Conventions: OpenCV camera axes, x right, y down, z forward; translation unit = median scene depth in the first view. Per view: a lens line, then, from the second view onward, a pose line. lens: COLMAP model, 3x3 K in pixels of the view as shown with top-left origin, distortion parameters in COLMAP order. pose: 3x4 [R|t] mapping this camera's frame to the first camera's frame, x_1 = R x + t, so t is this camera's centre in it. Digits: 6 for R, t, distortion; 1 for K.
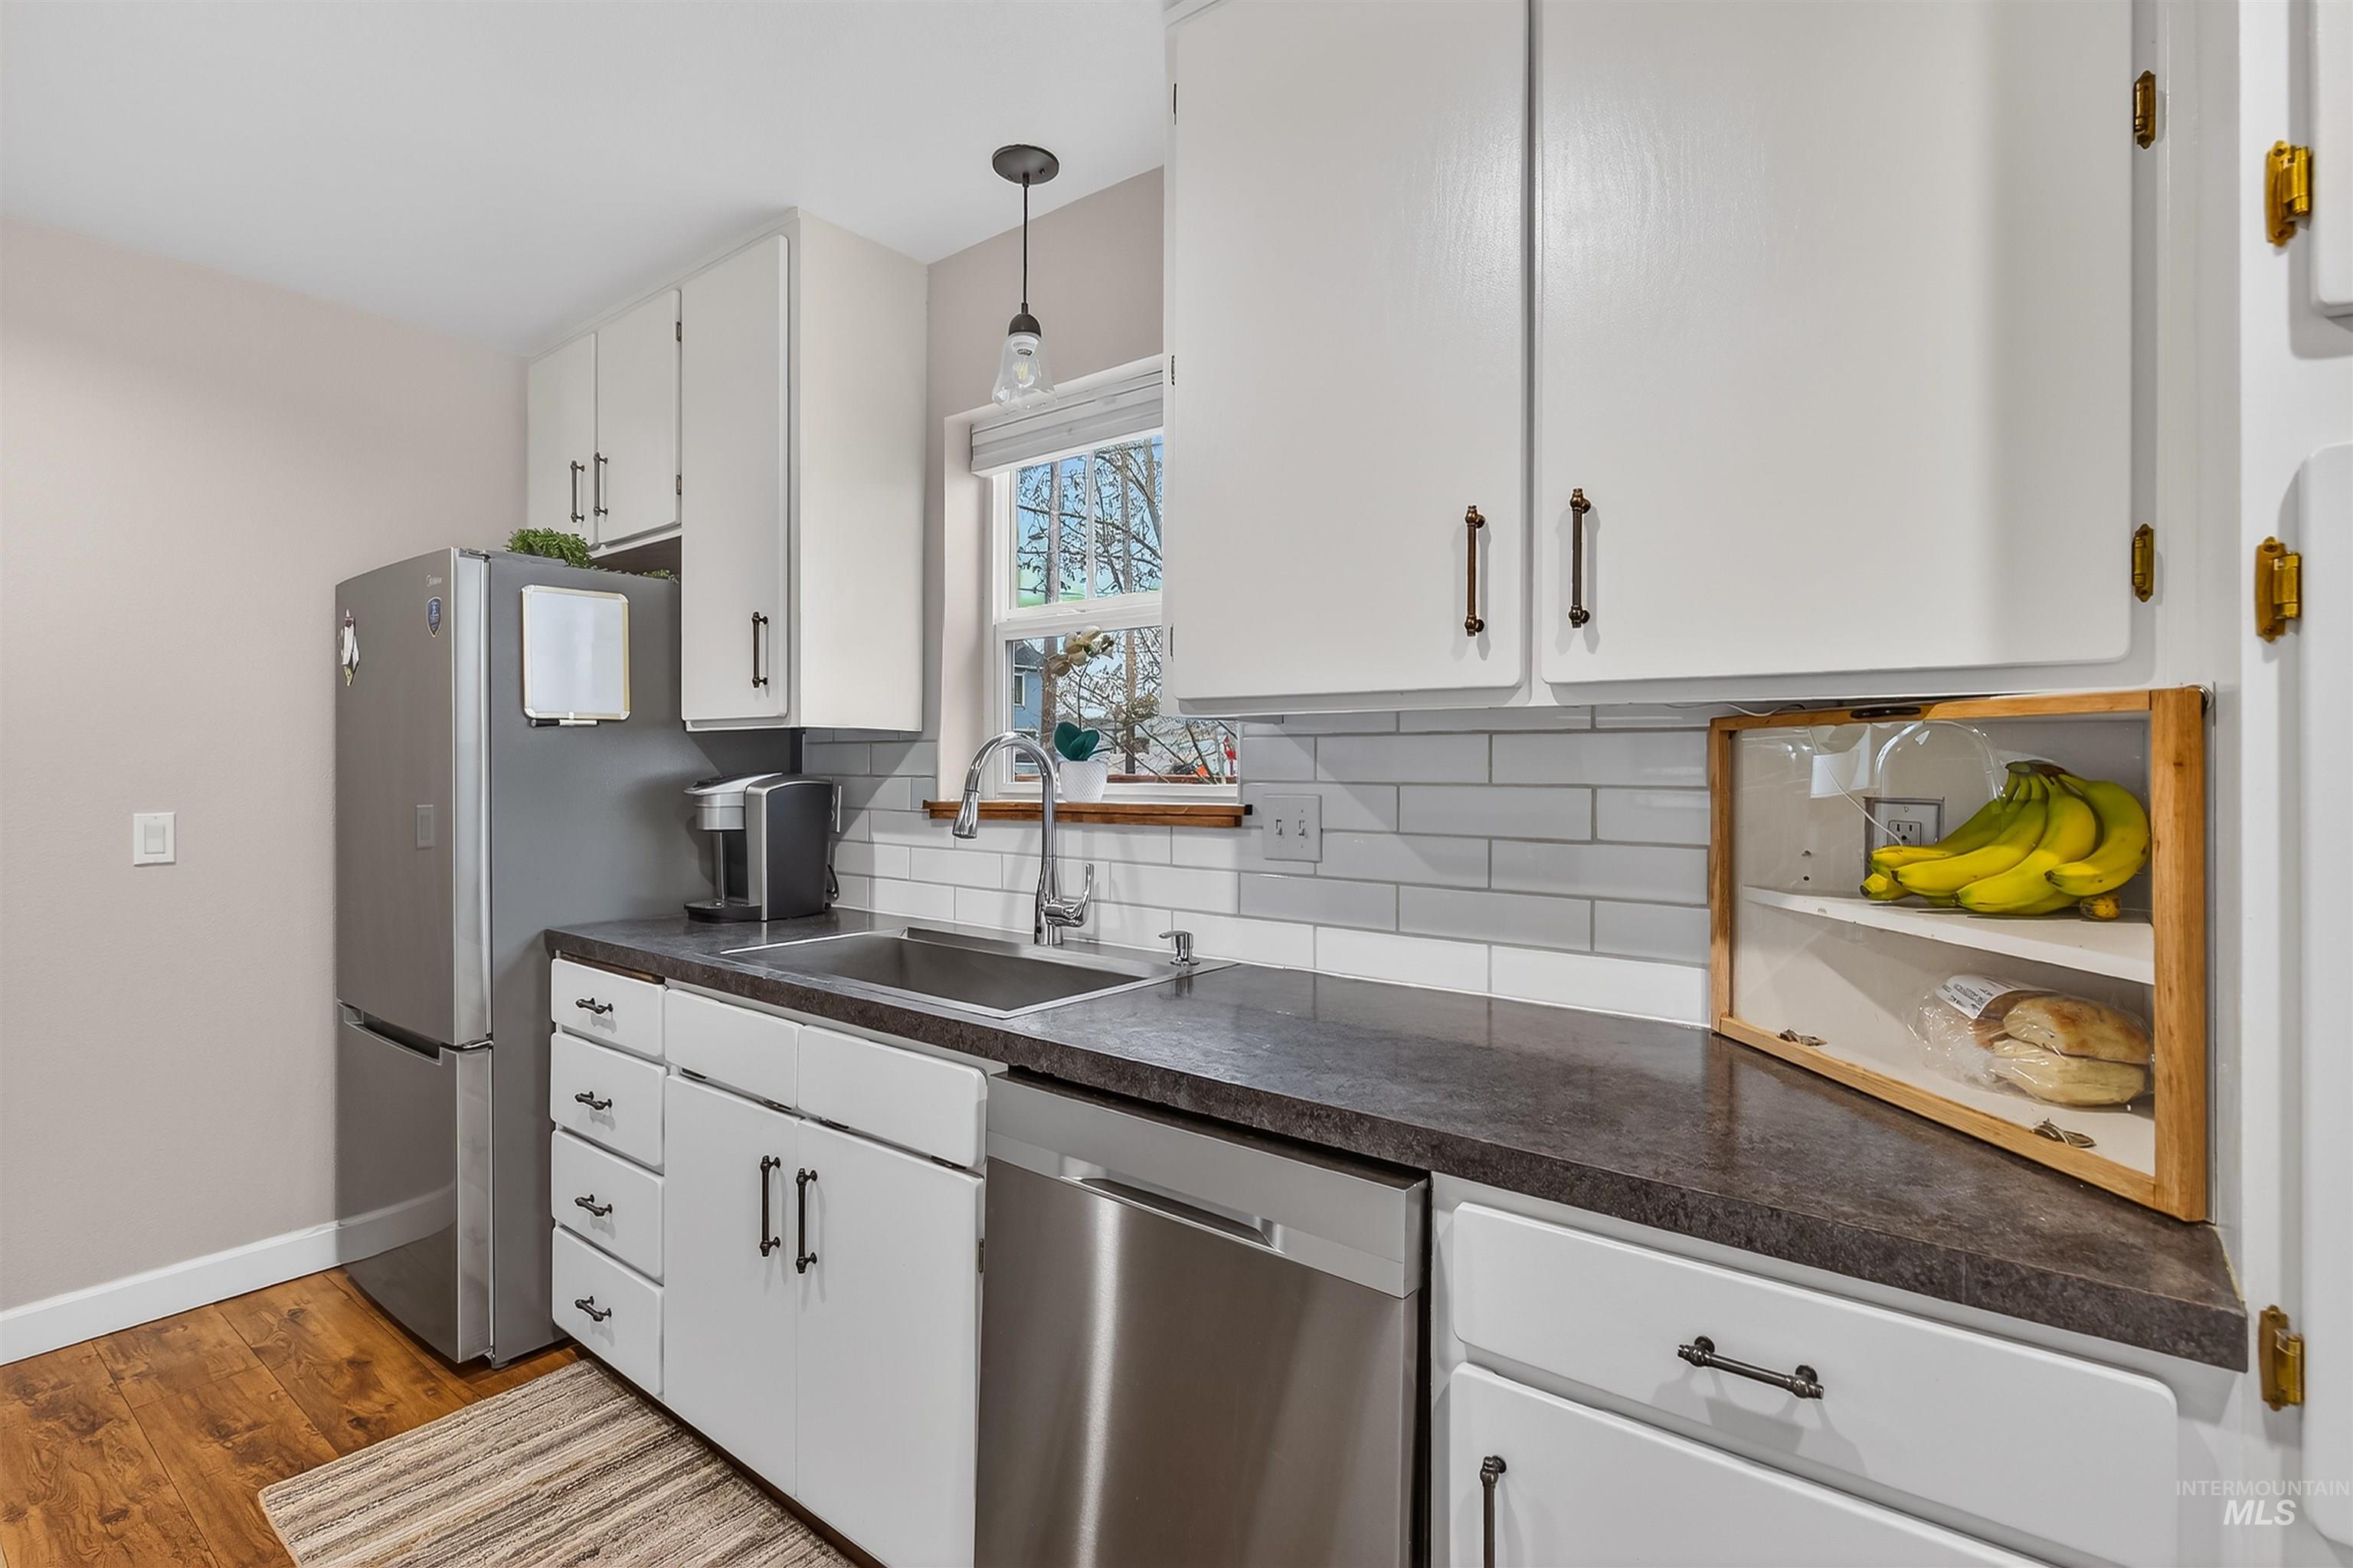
lens RADIAL K [[1115.6, 0, 1183.3], [0, 1115.6, 760.7], [0, 0, 1]] dist [-0.003124, 0.000587]
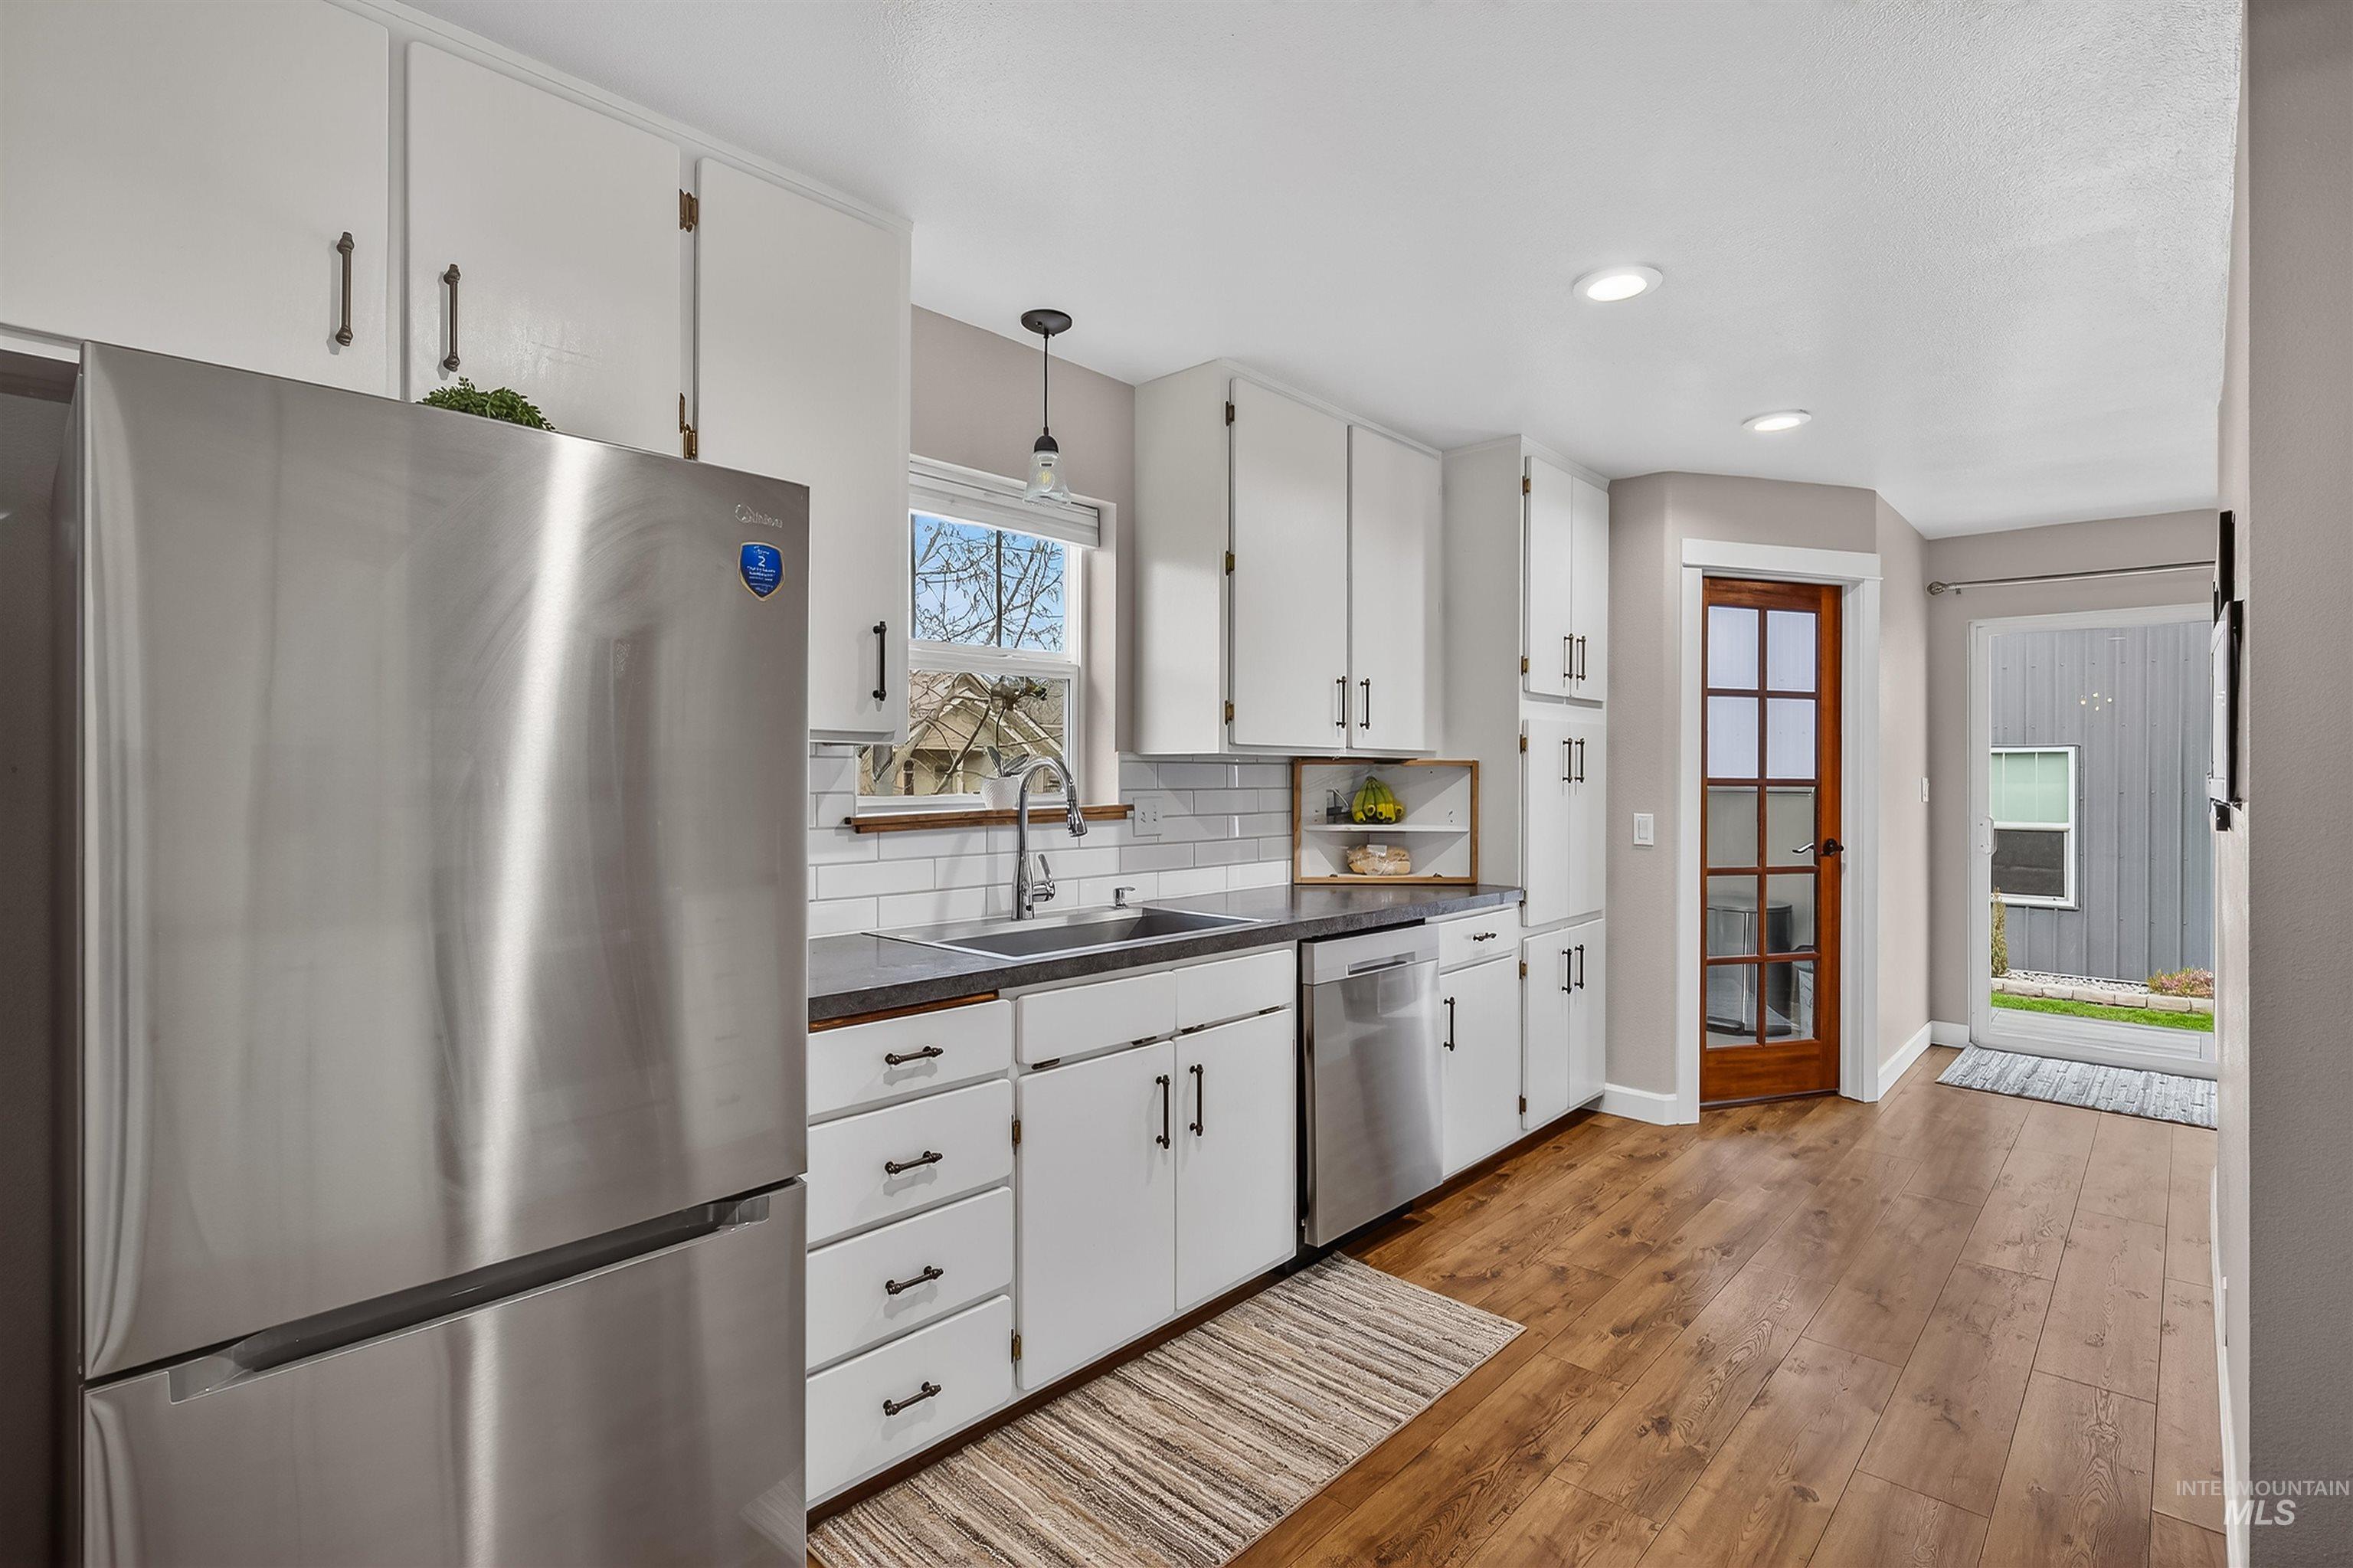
lens RADIAL K [[1115.6, 0, 1183.5], [0, 1115.6, 772.3], [0, 0, 1]] dist [-0.003124, 0.000587]
pose [[0.070480, 0.000492, 0.997513, -1.459306], [-0.004755, 0.999989, -0.000157, -0.006084], [-0.997502, -0.004732, 0.070482, 0.757975]]
